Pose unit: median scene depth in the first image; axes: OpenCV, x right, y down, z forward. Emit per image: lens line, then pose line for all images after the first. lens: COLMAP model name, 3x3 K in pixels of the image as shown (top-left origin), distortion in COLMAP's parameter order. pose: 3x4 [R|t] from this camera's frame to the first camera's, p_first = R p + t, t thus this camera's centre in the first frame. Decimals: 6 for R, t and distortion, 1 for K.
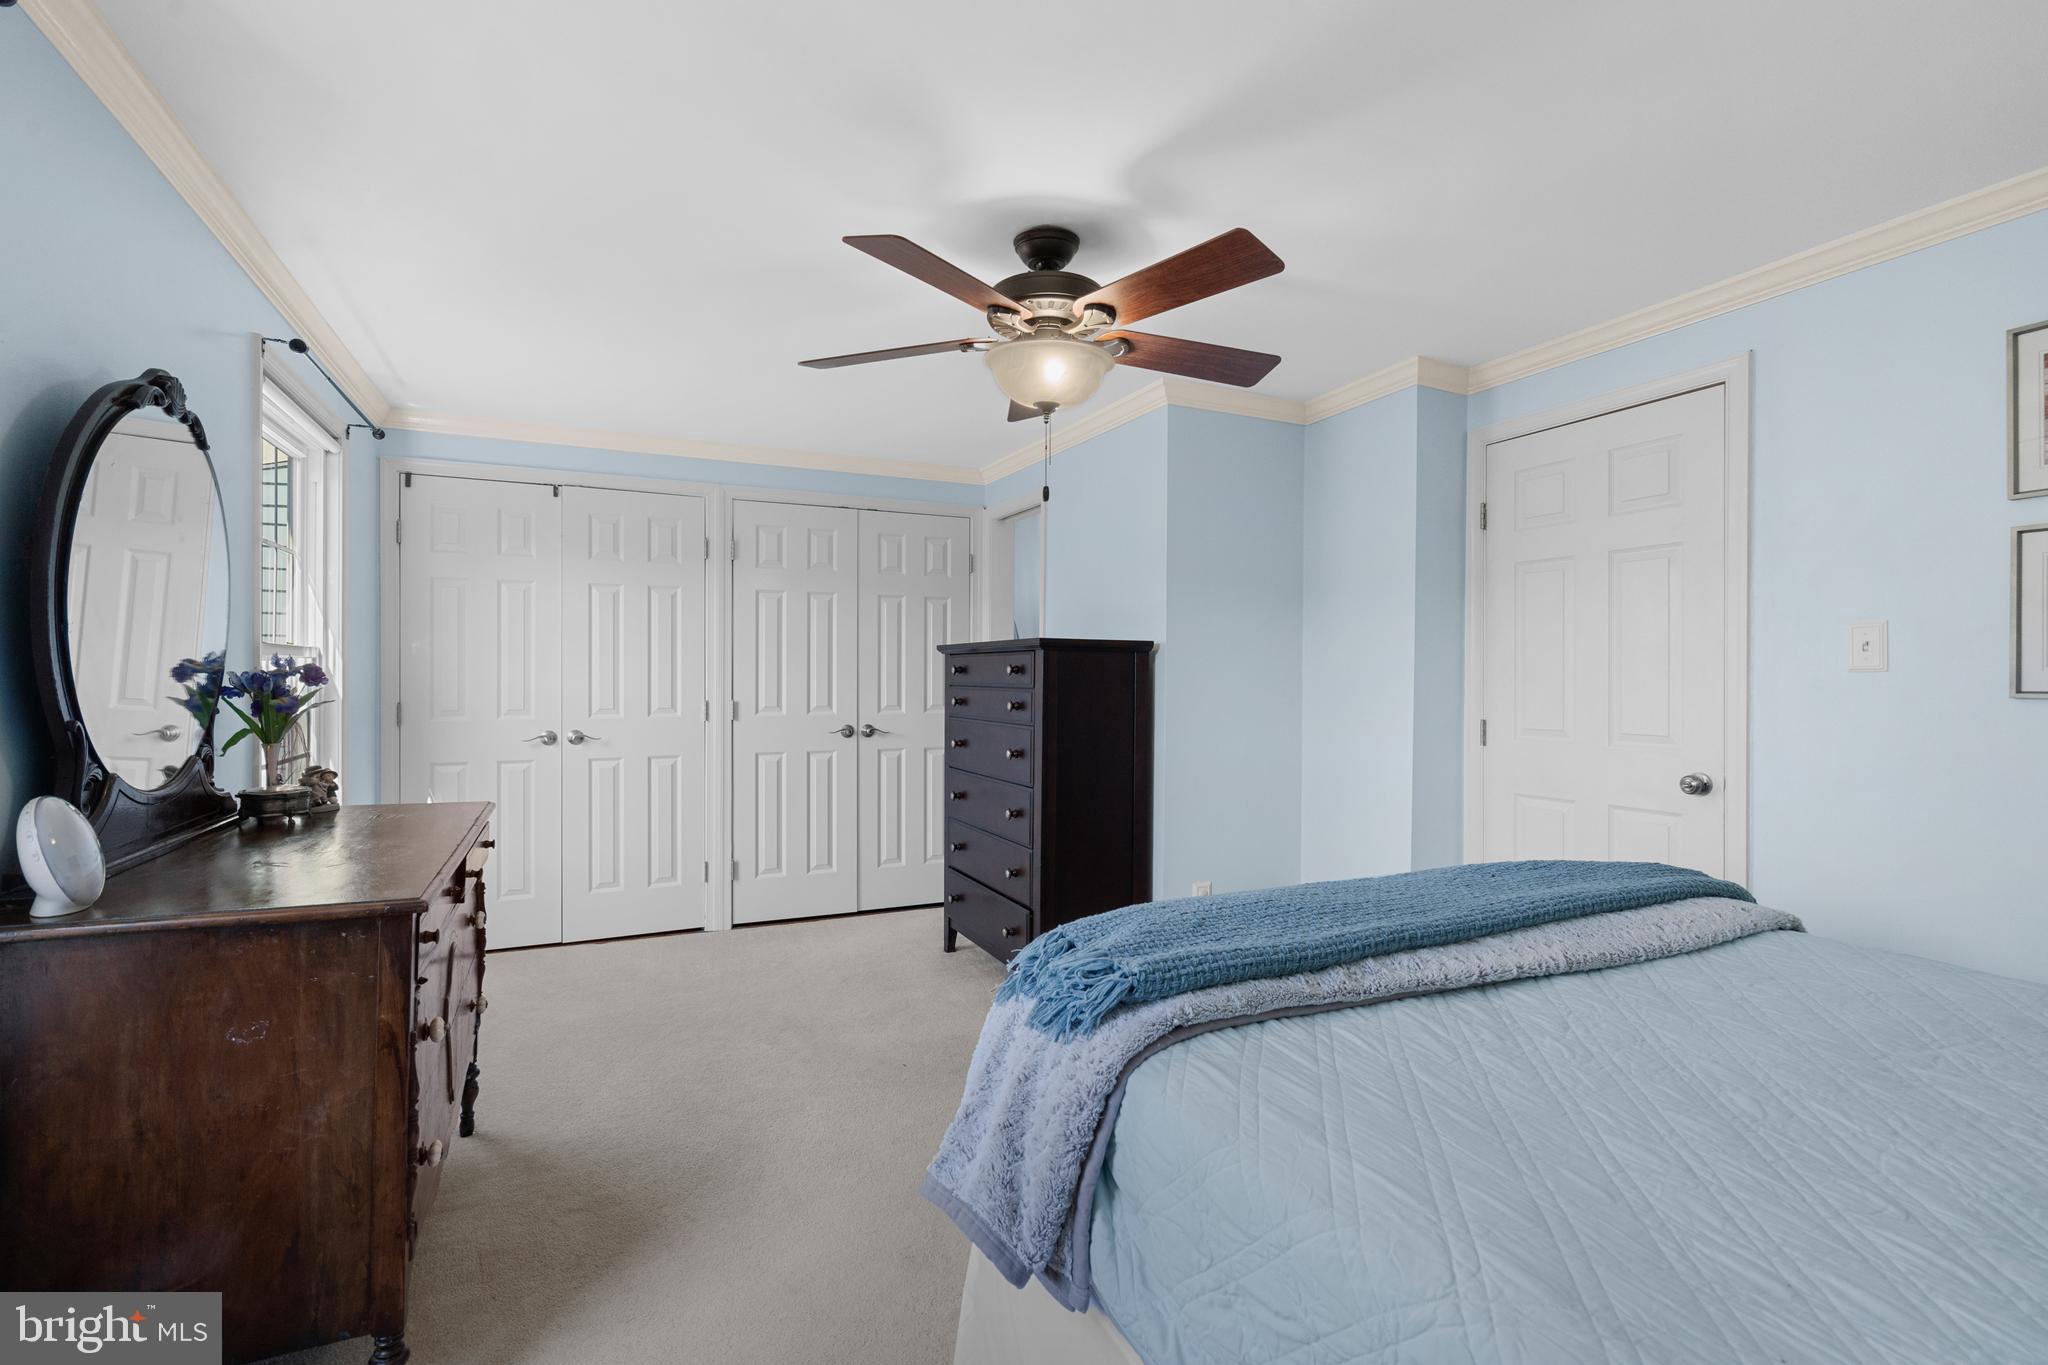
lens RADIAL K [[942.6, 0, 1024.5], [0, 942.6, 686.1], [0, 0, 1]] dist [-0.010107, 0.003107]
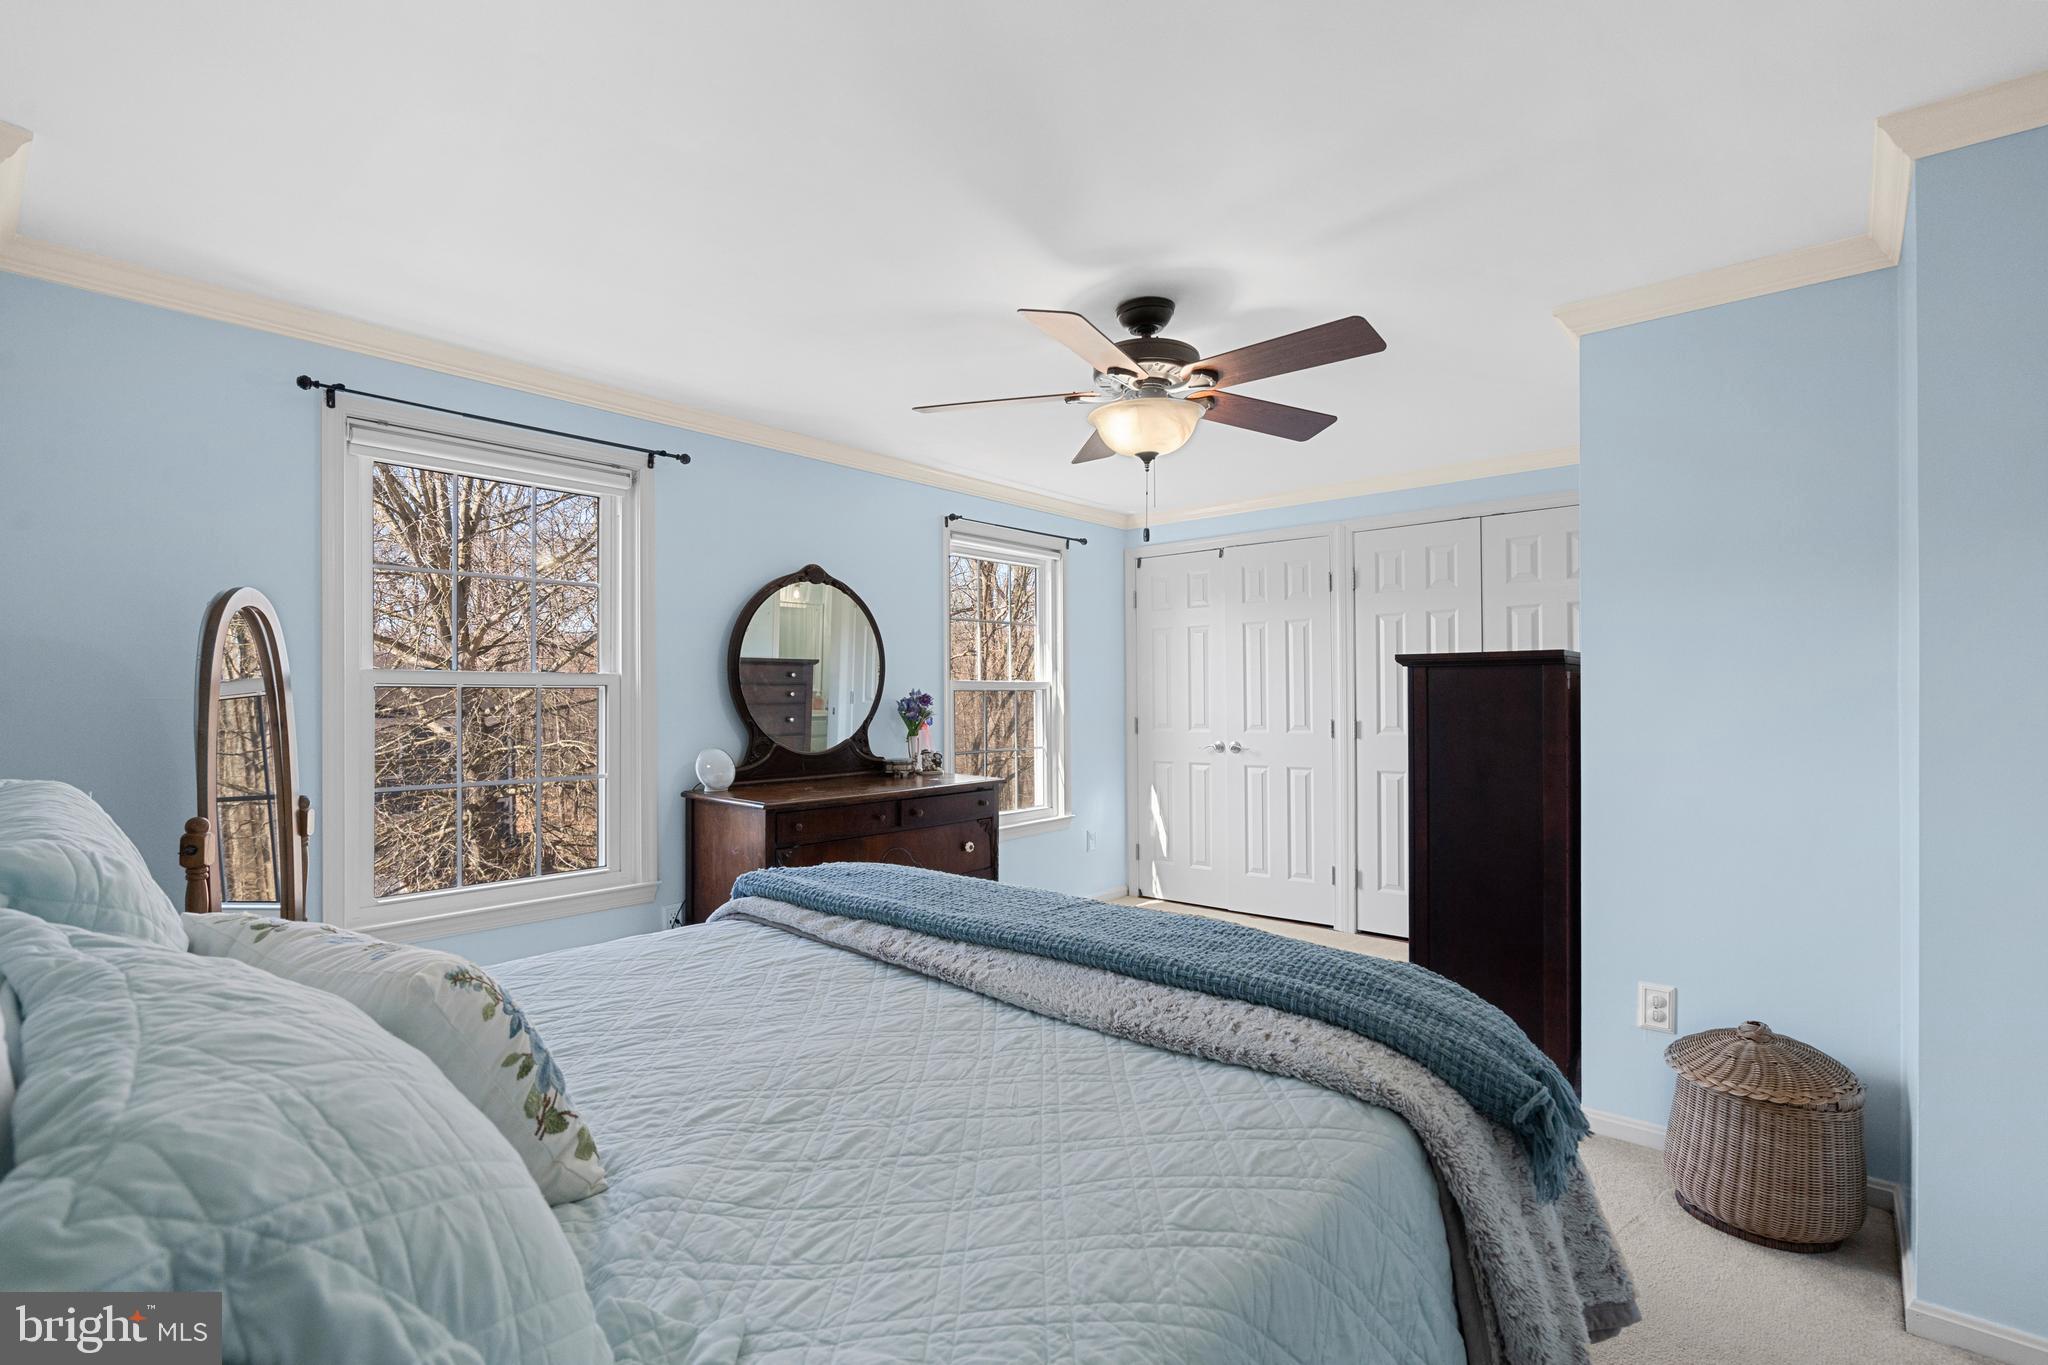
lens RADIAL K [[942.6, 0, 1024.2], [0, 942.6, 689.5], [0, 0, 1]] dist [-0.010107, 0.003107]
pose [[0.414778, -0.018331, -0.909738, 0.578404], [0.001604, 0.999810, -0.019414, 0.001181], [0.909921, 0.006593, 0.414729, 0.240673]]
